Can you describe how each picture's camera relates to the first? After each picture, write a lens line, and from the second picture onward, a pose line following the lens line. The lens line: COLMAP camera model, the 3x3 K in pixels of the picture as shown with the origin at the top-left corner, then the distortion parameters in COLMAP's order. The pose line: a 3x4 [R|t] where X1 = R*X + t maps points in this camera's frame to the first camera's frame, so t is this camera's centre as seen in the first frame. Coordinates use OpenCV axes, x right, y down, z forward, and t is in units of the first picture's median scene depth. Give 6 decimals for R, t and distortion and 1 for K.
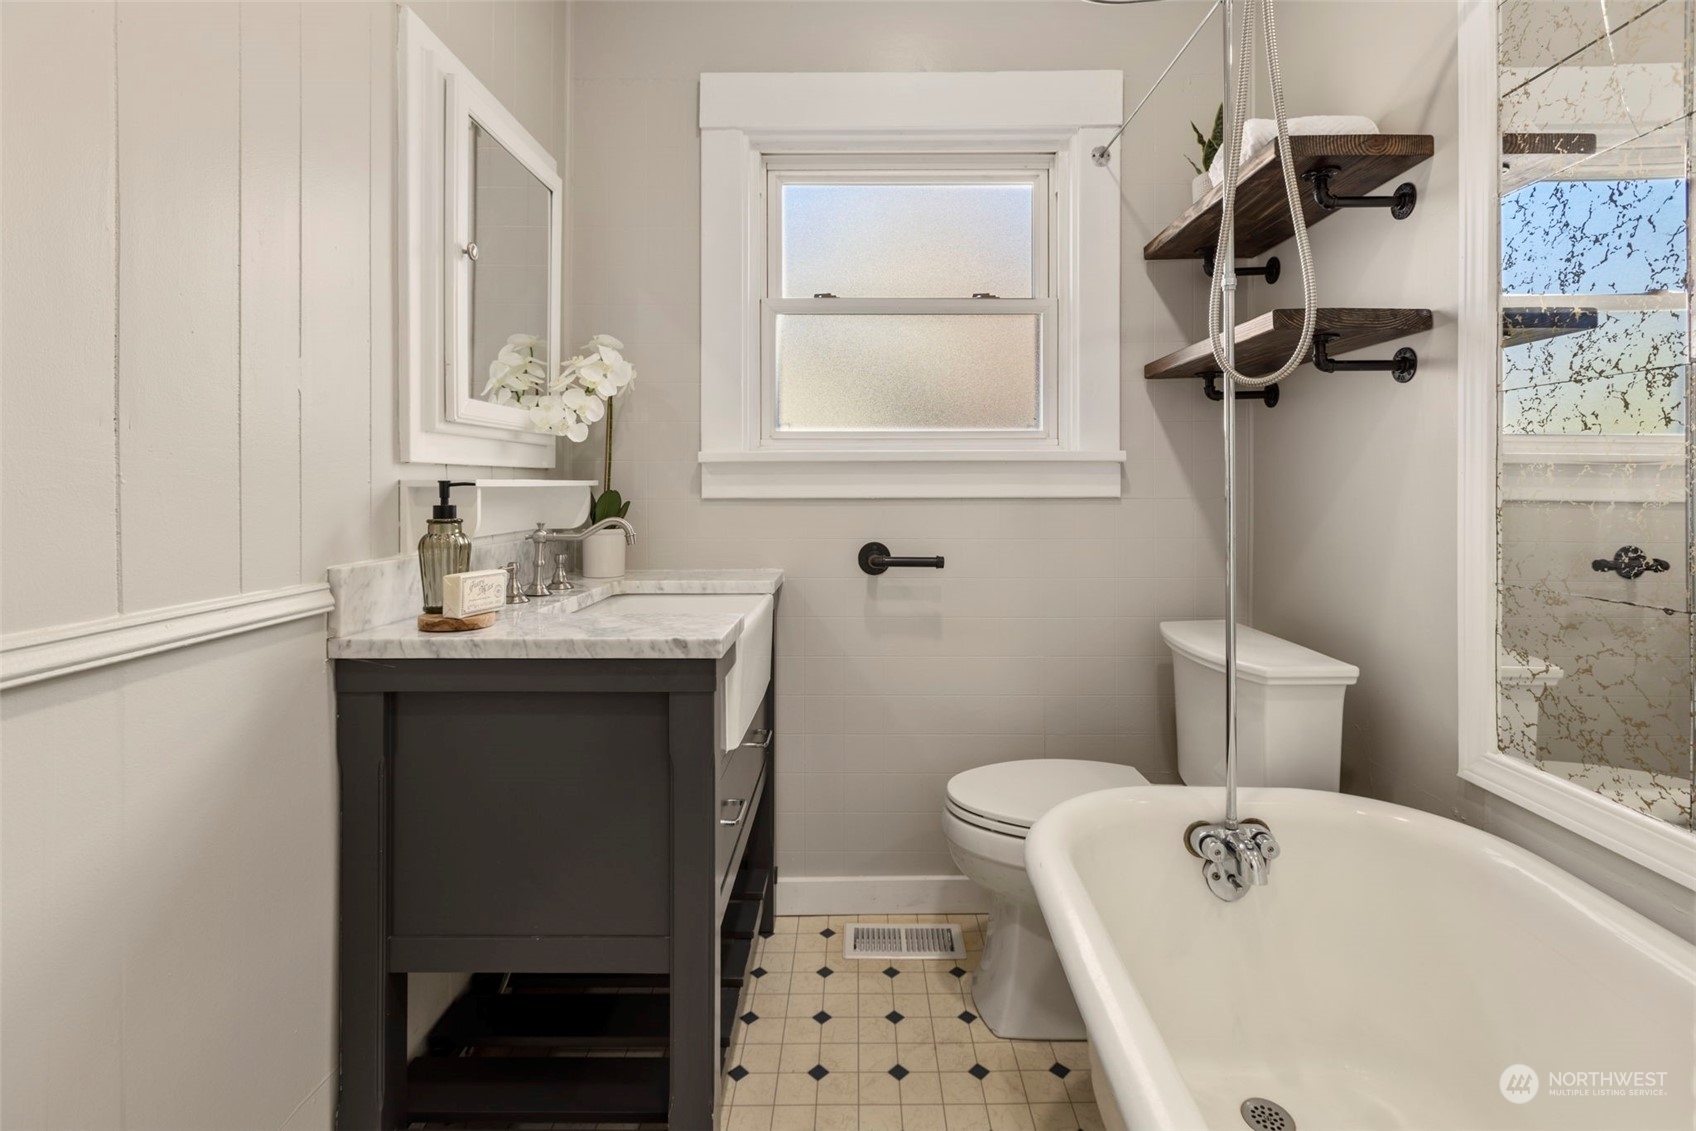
lens RADIAL K [[722.5, 0, 850.8], [0, 722.5, 511.4], [0, 0, 1]] dist [-0.000127, -0.000021]
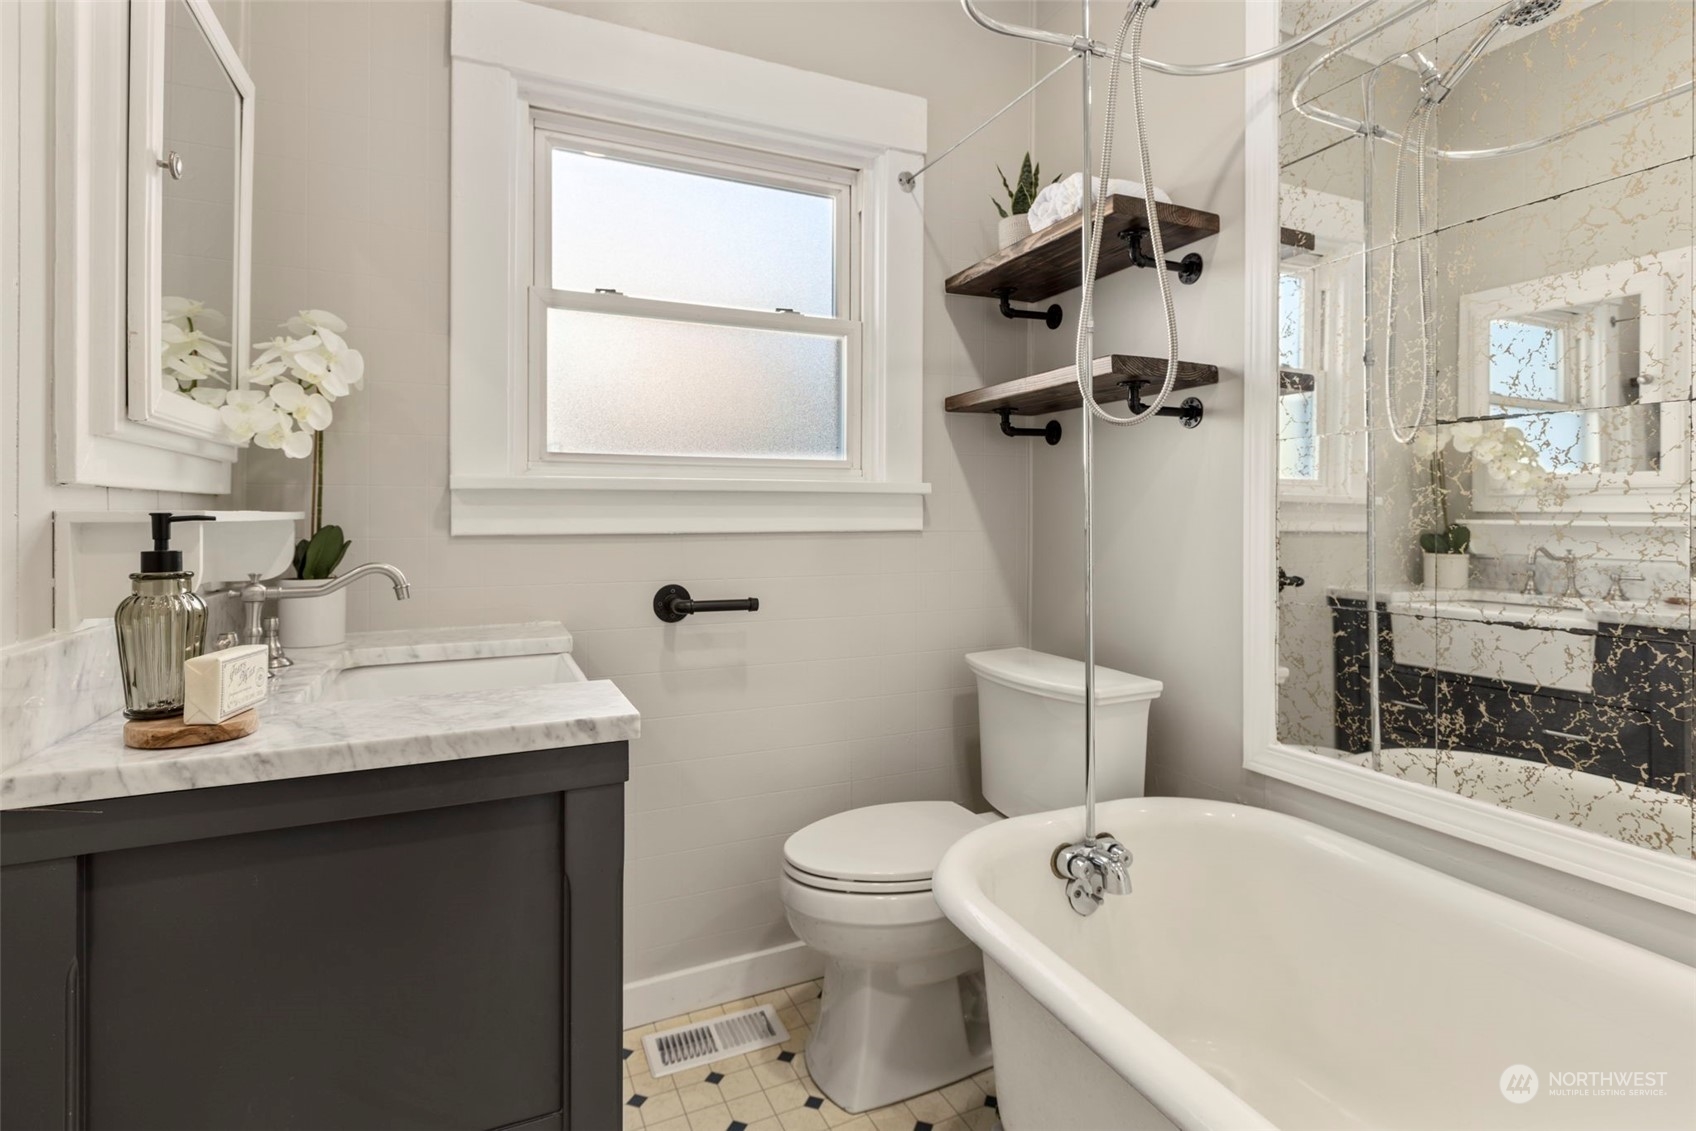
lens RADIAL K [[789.7, 0, 791.0], [0, 789.7, 542.8], [0, 0, 1]] dist [0.001359, 0.000081]
pose [[0.914456, -0.013647, 0.404455, -0.269522], [0.014930, 0.999889, -0.000018, -0.006081], [-0.404409, 0.006055, 0.914558, 0.100812]]
